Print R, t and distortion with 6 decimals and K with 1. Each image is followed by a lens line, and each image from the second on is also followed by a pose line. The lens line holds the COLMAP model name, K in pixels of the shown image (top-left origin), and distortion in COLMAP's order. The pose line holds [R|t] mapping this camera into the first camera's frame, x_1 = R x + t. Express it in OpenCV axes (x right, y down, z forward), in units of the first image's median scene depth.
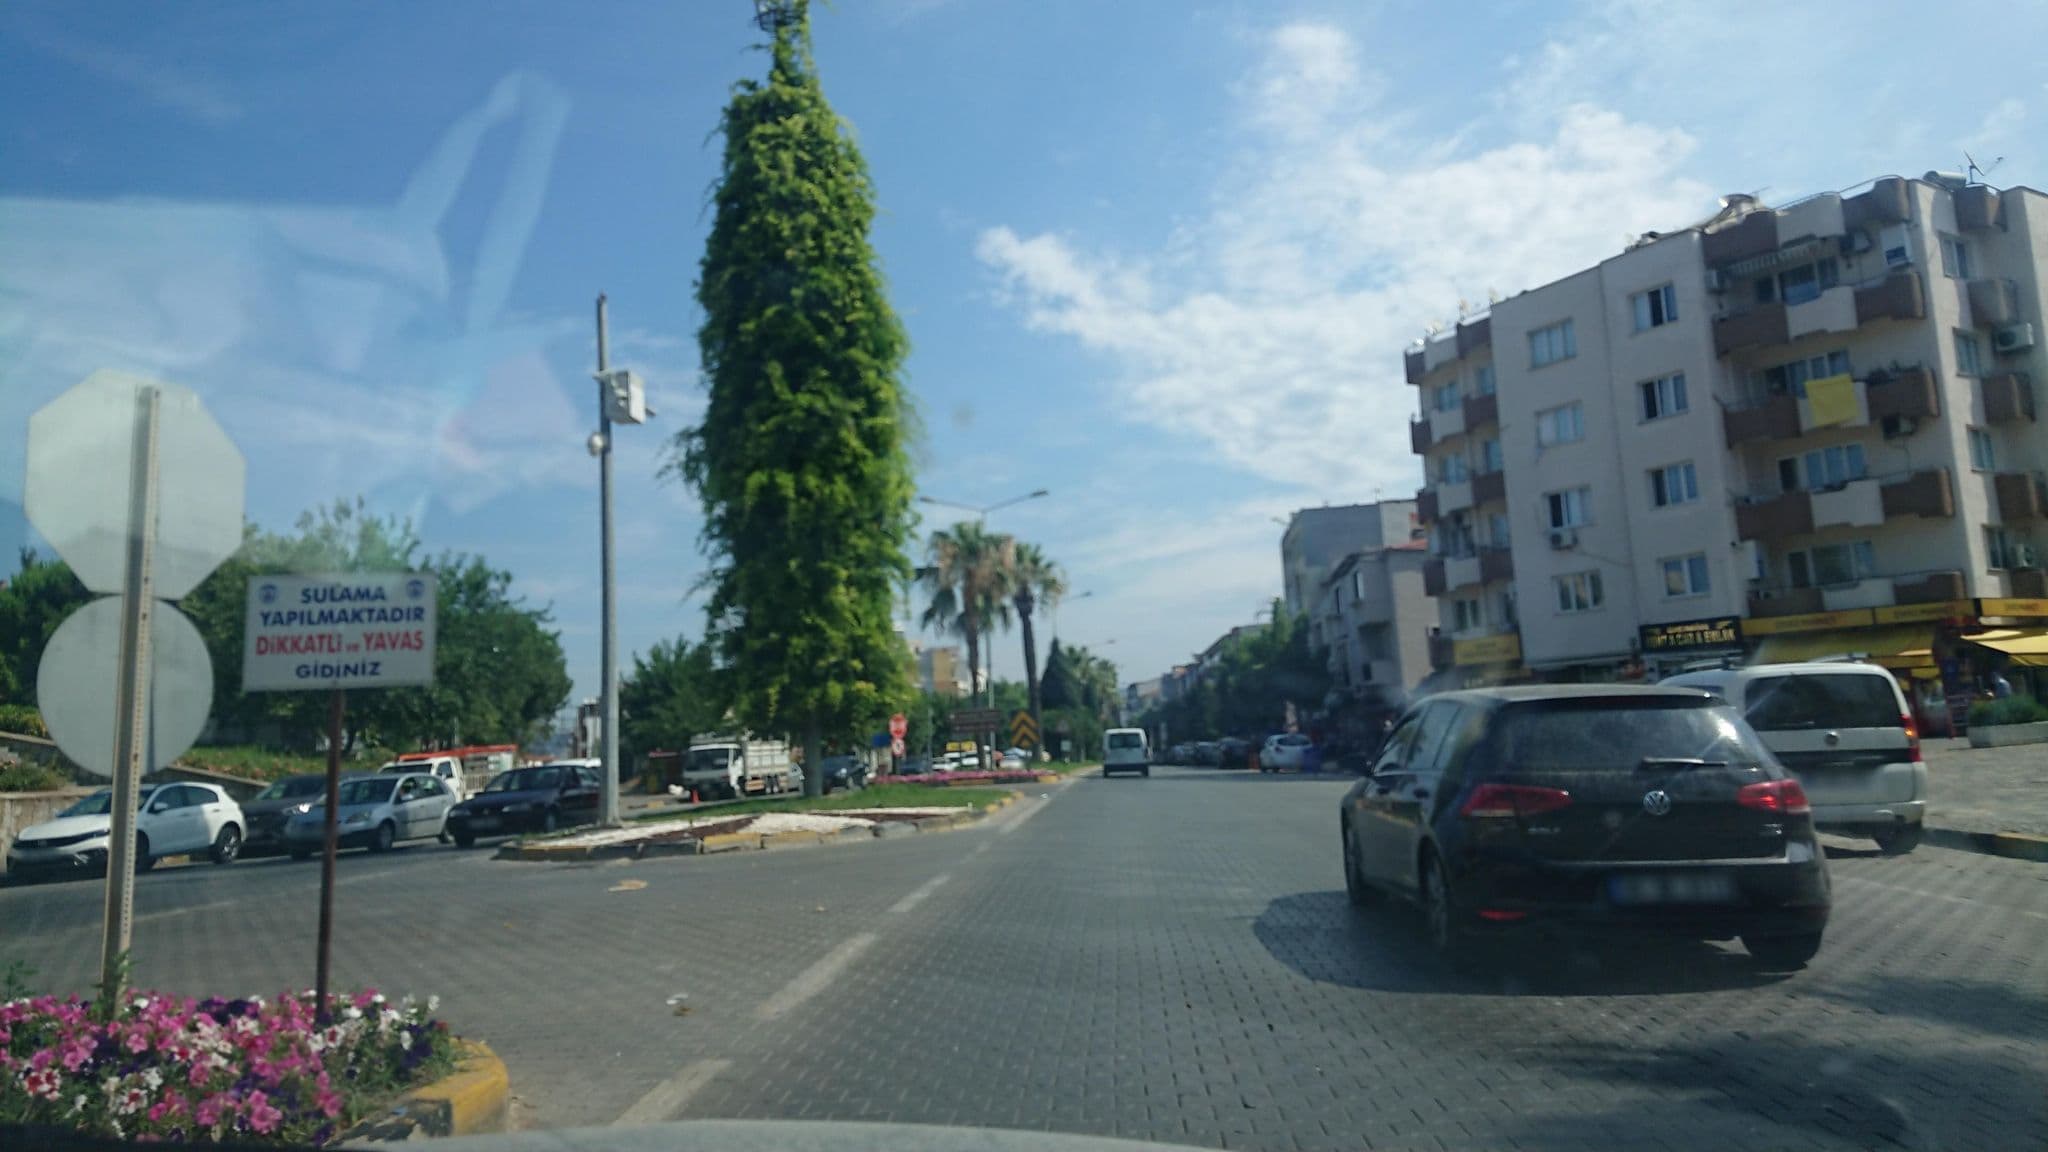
lens RADIAL K [[1249.7, 0, 1024.0], [0, 1249.7, 576.0], [0, 0, 1]] dist [0.000443, -0.034930]
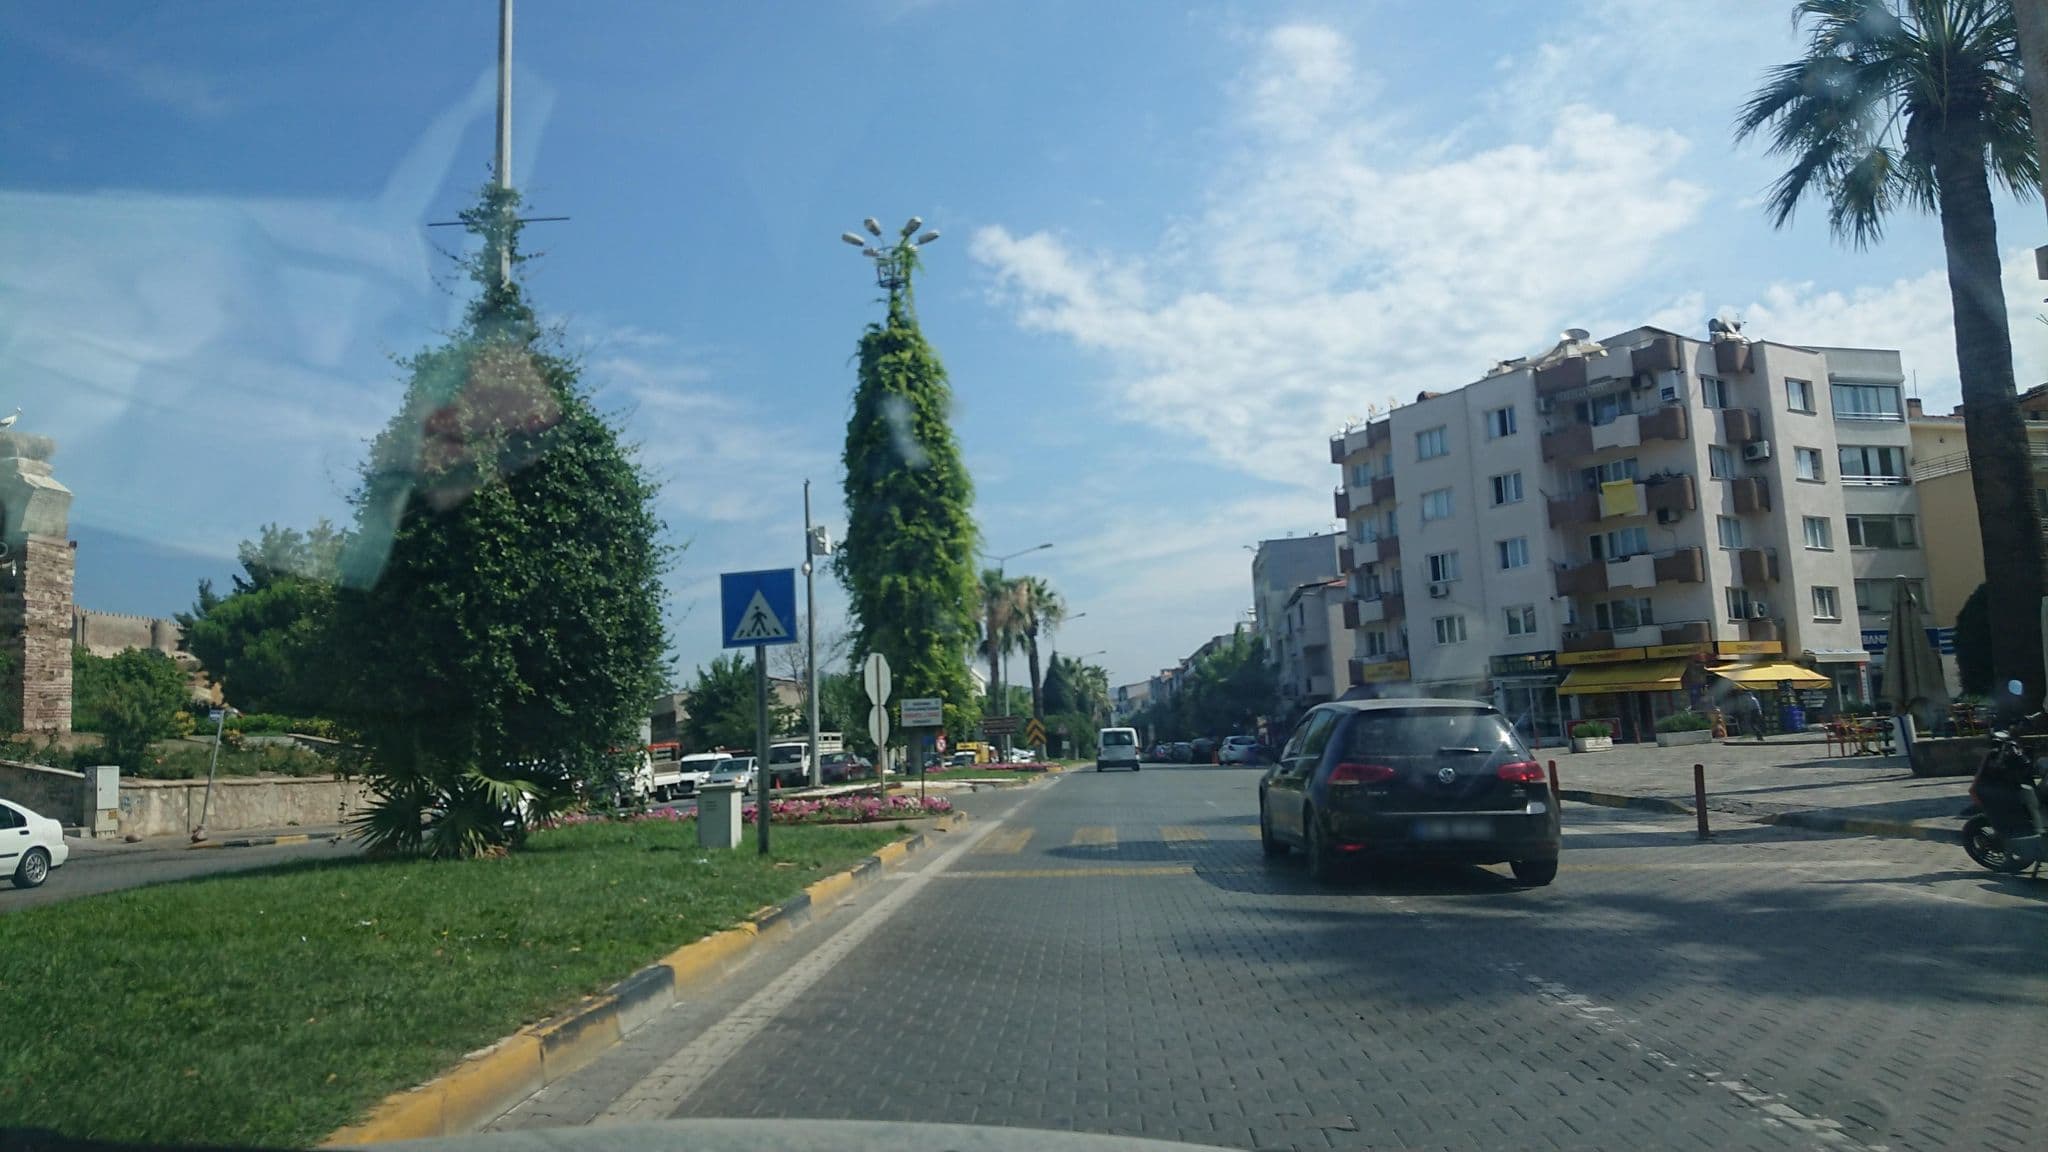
lens RADIAL K [[1377.3, 0, 1038.3], [0, 1377.3, 550.0], [0, 0, 1]] dist [0.001047, -0.001043]
pose [[0.999748, 0.004148, 0.022075, -0.033038], [-0.003989, 0.999966, -0.007277, -0.064312], [-0.022104, 0.007187, 0.999730, -0.499882]]
